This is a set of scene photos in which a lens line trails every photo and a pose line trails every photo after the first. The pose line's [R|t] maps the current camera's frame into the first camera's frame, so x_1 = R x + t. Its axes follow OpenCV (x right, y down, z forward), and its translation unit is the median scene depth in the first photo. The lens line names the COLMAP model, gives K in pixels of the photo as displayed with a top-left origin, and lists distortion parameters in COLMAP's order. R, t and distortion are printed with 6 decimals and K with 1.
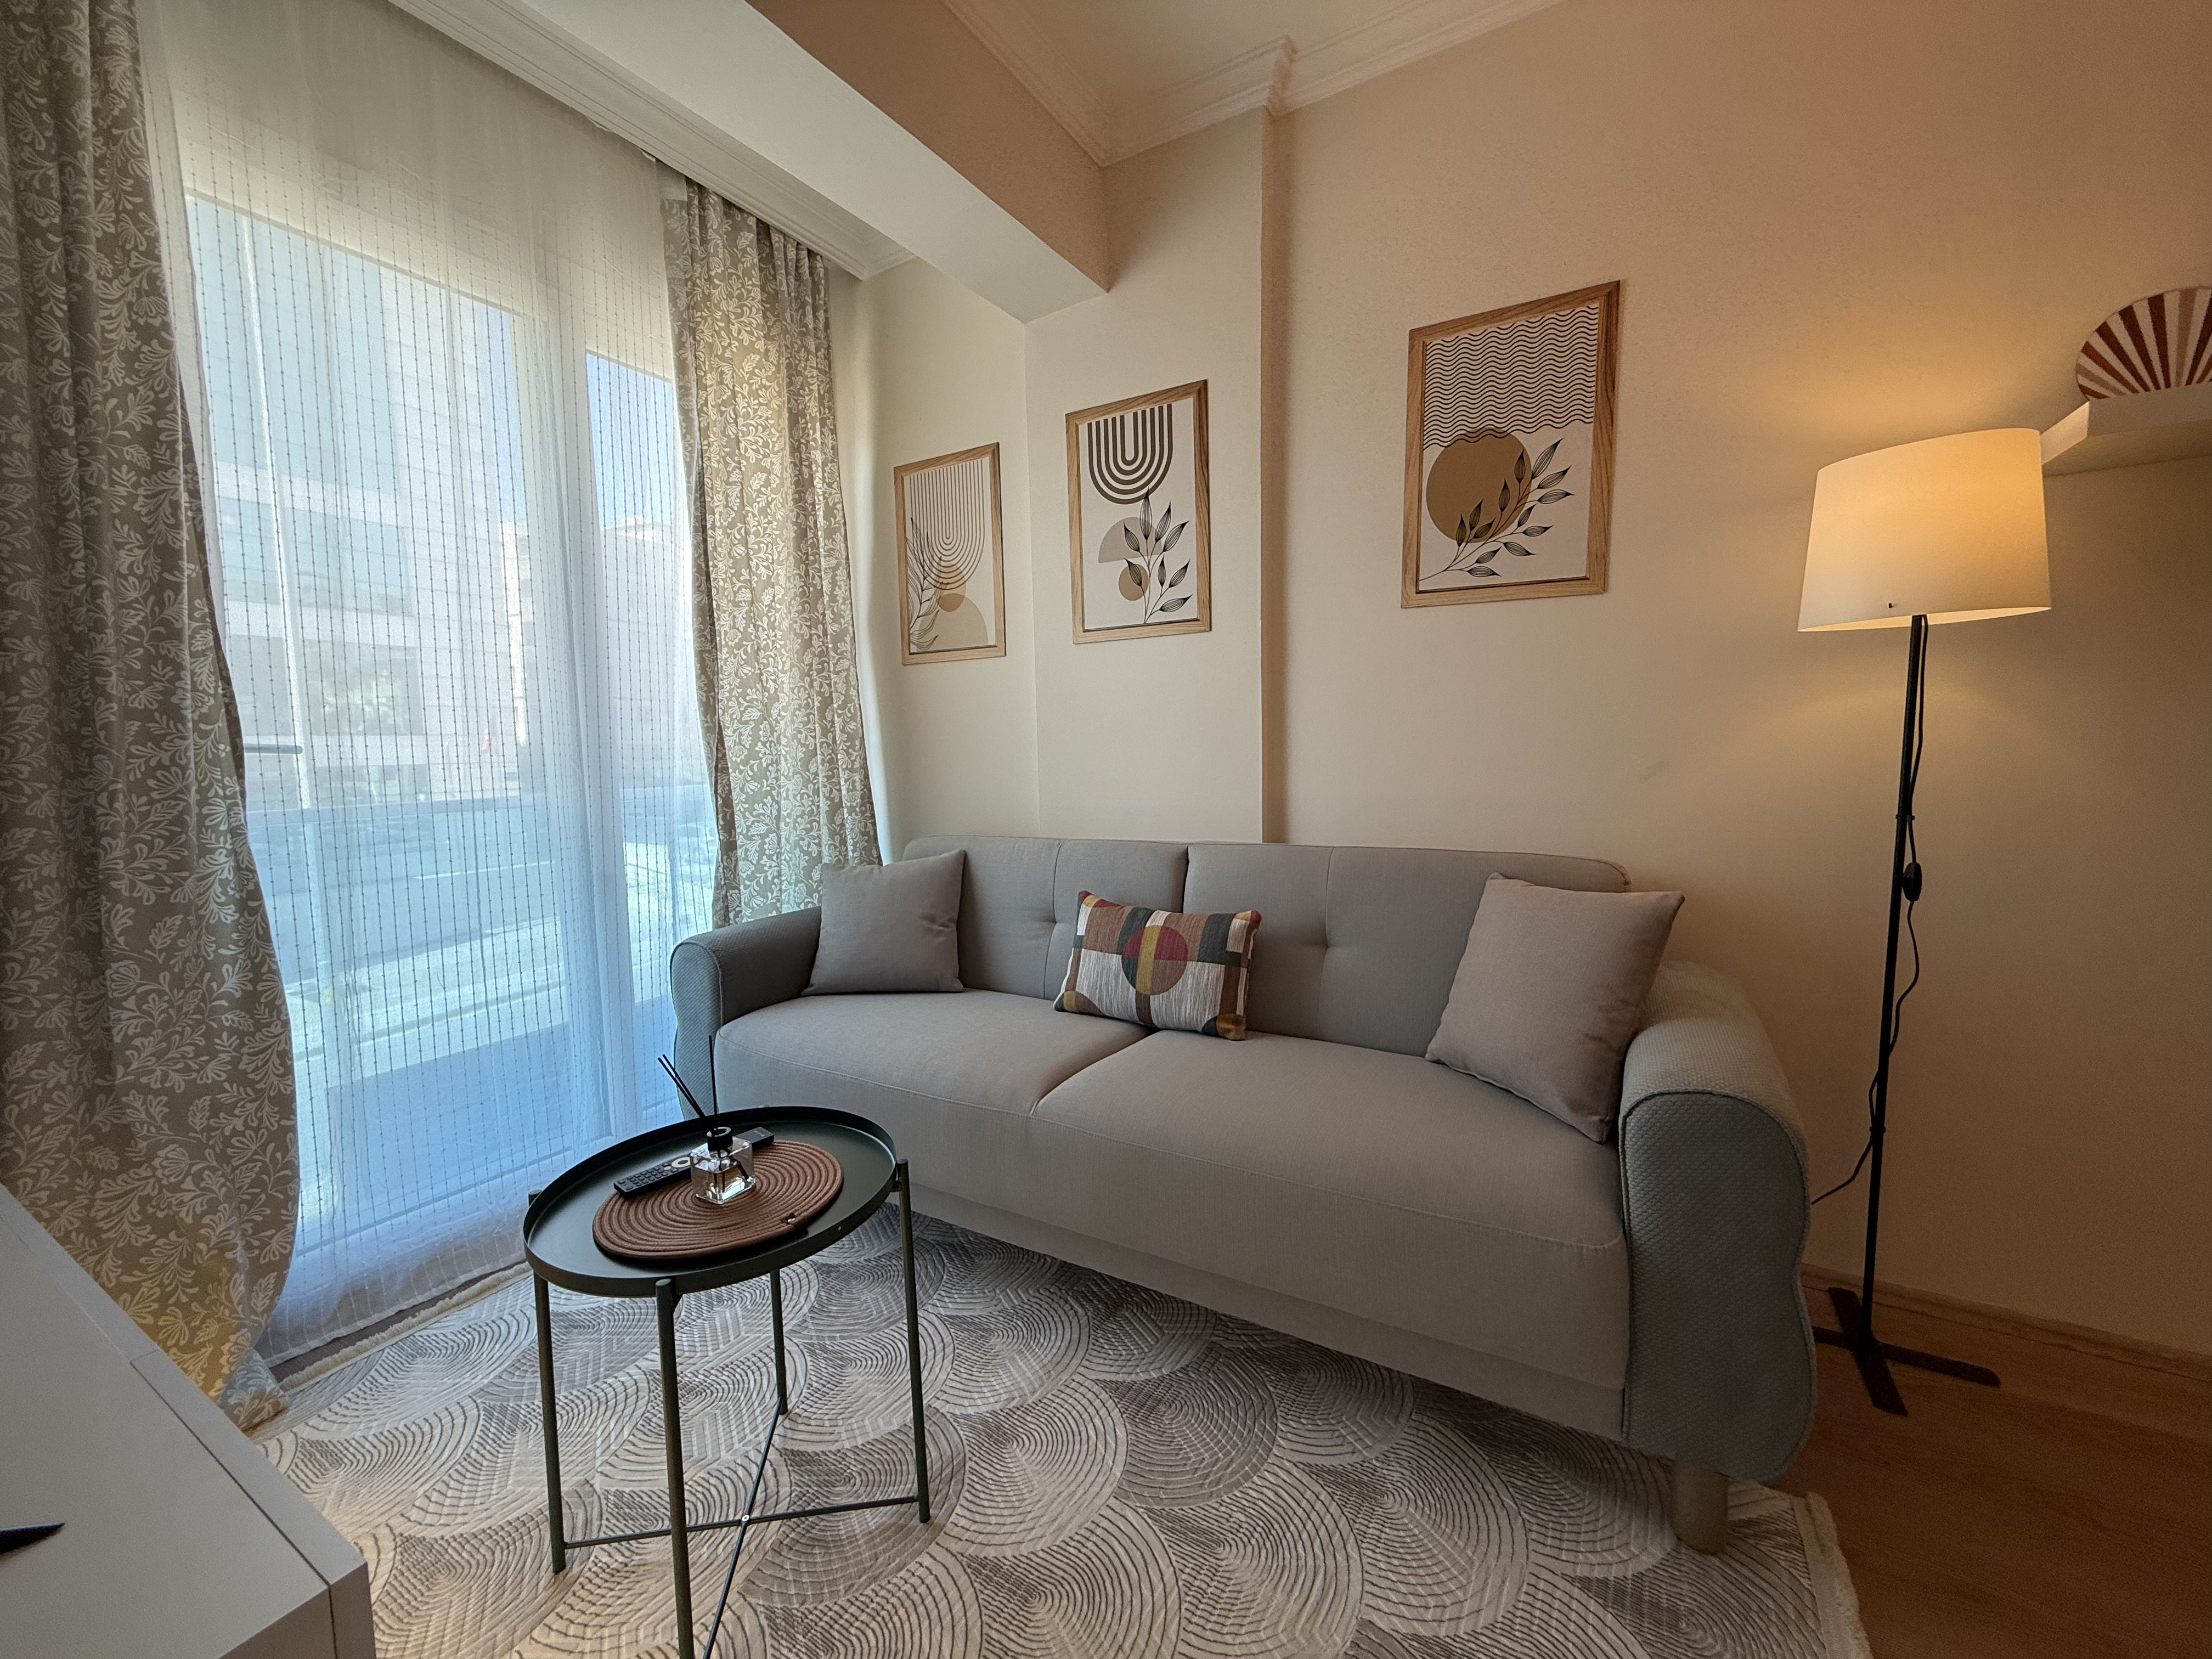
lens RADIAL K [[881.8, 0, 1102.4], [0, 881.8, 826.3], [0, 0, 1]] dist [-0.000077, 0.000337]
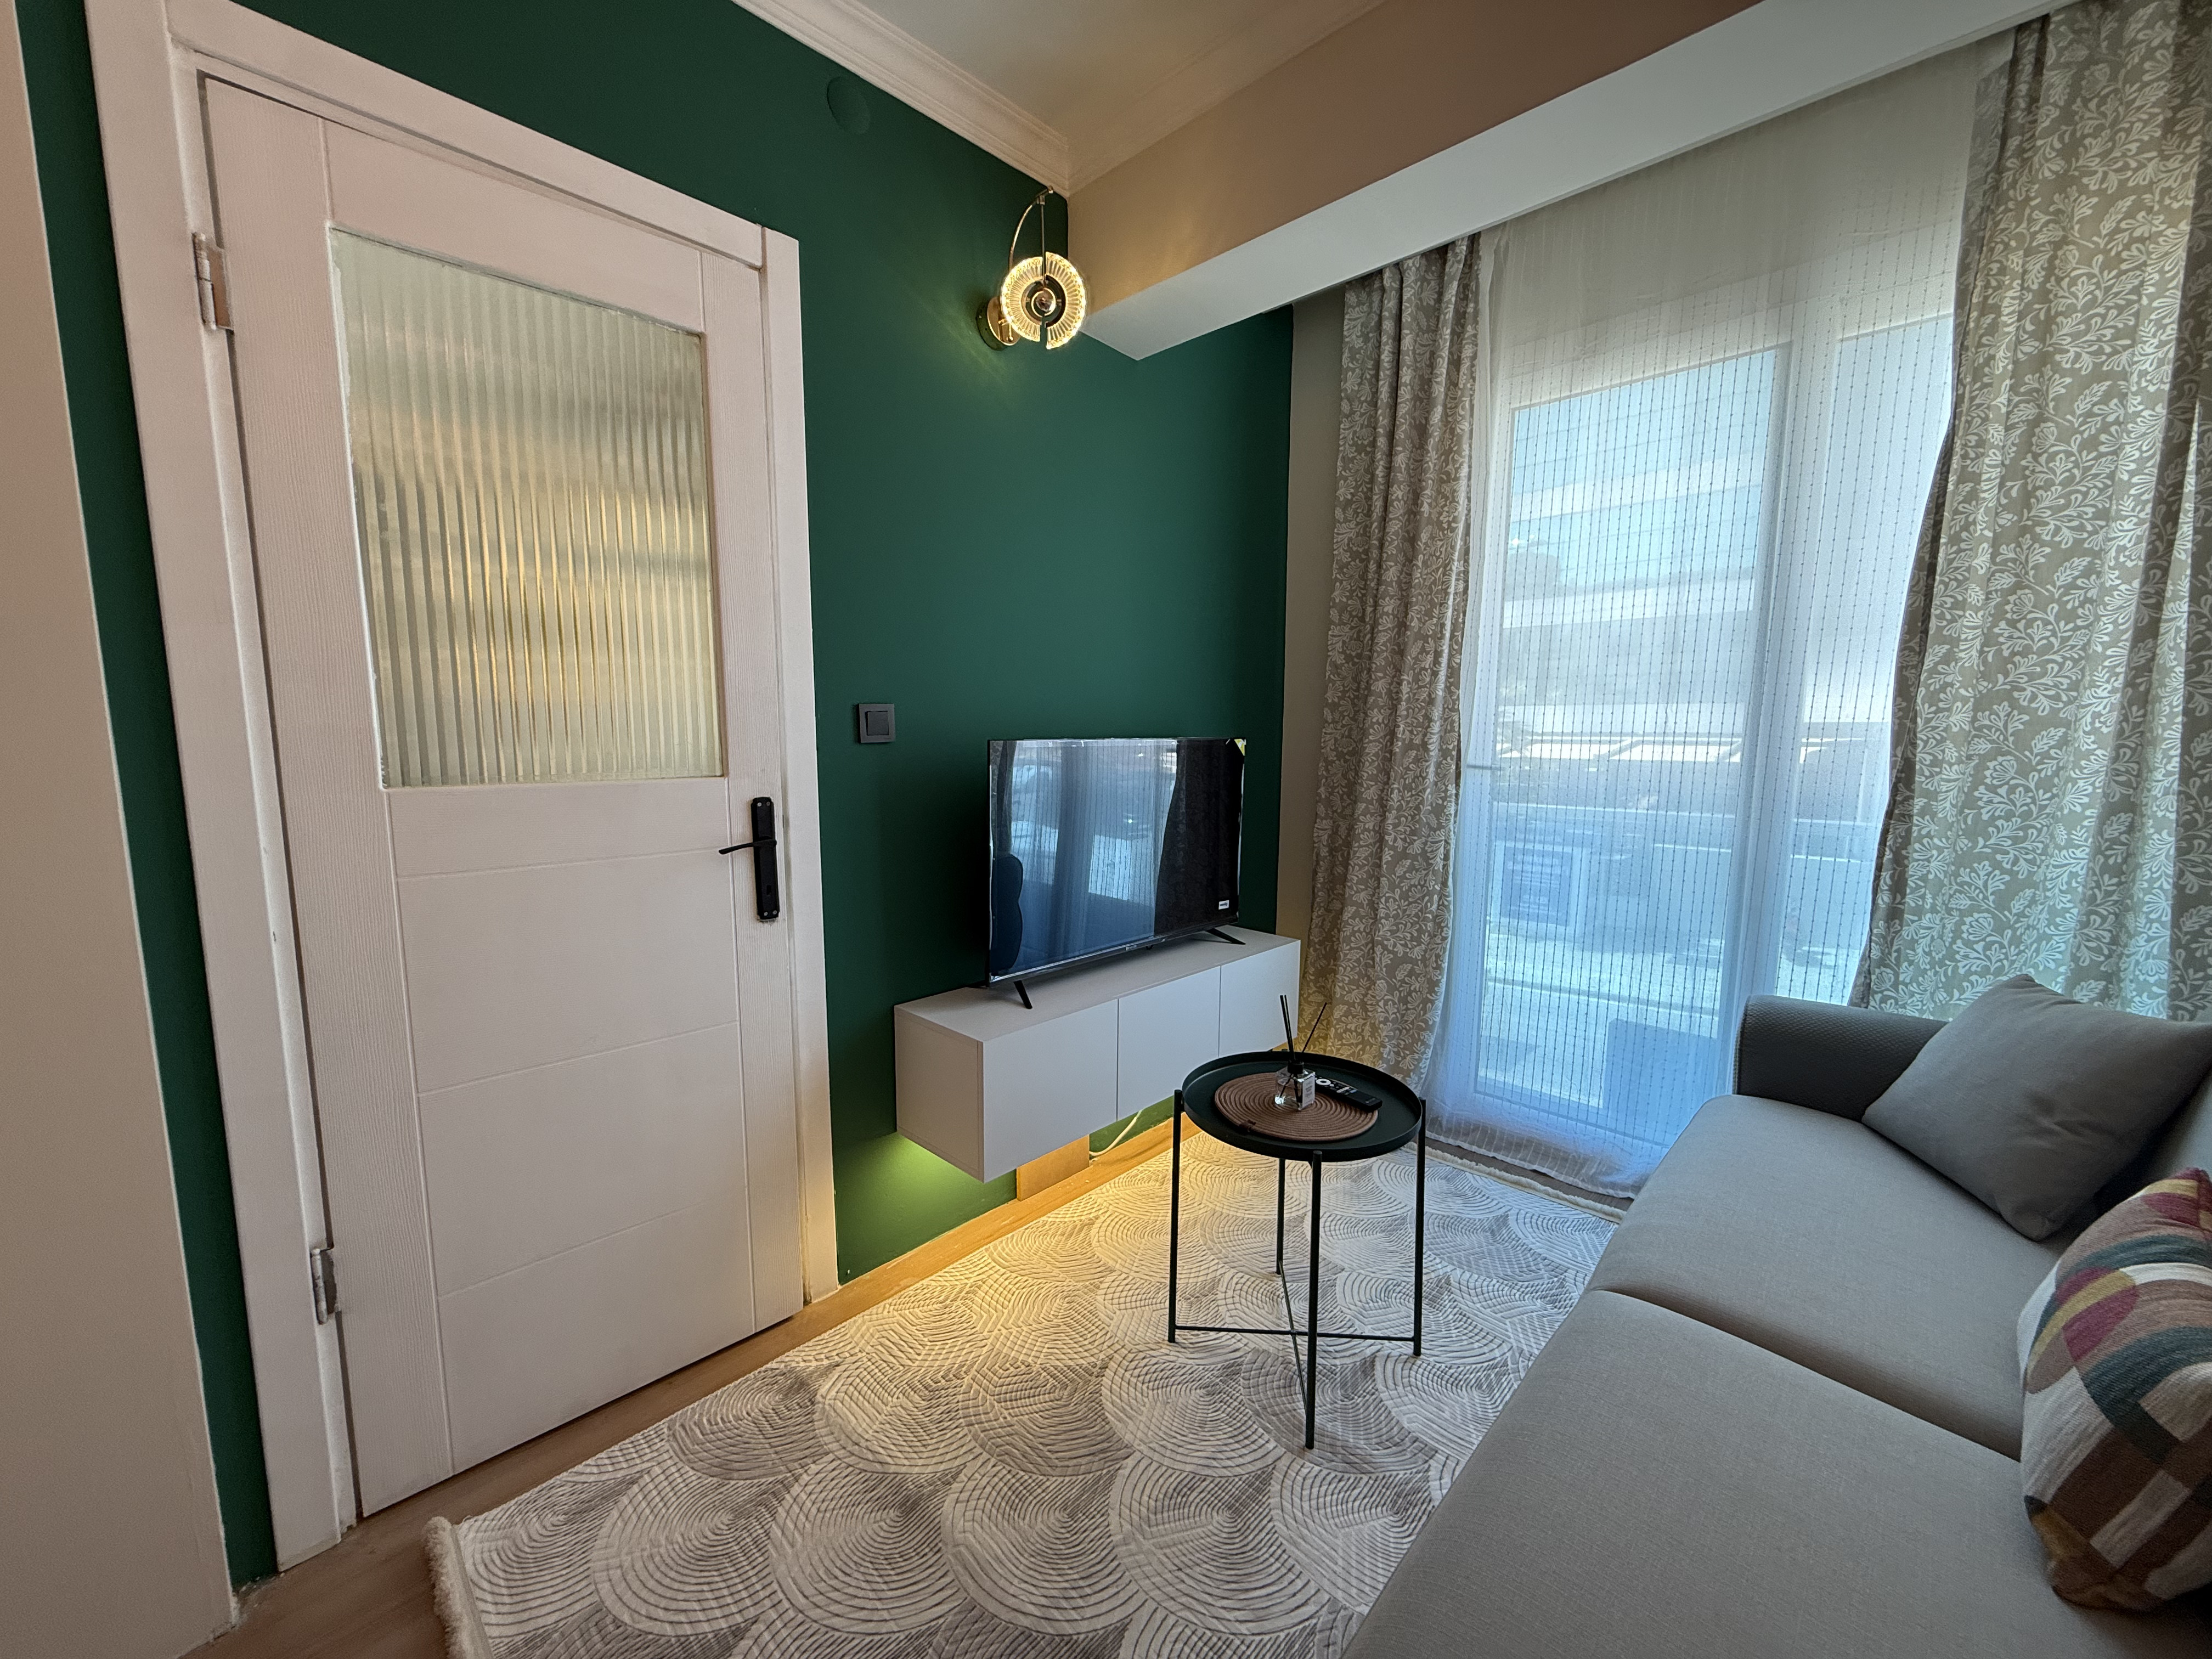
lens RADIAL K [[881.8, 0, 1102.0], [0, 881.8, 826.1], [0, 0, 1]] dist [-0.000077, 0.000337]
pose [[-0.227521, 0.134819, -0.964395, 0.603088], [-0.083482, 0.984023, 0.157258, -0.146476], [0.970188, 0.116289, -0.212631, 0.576588]]
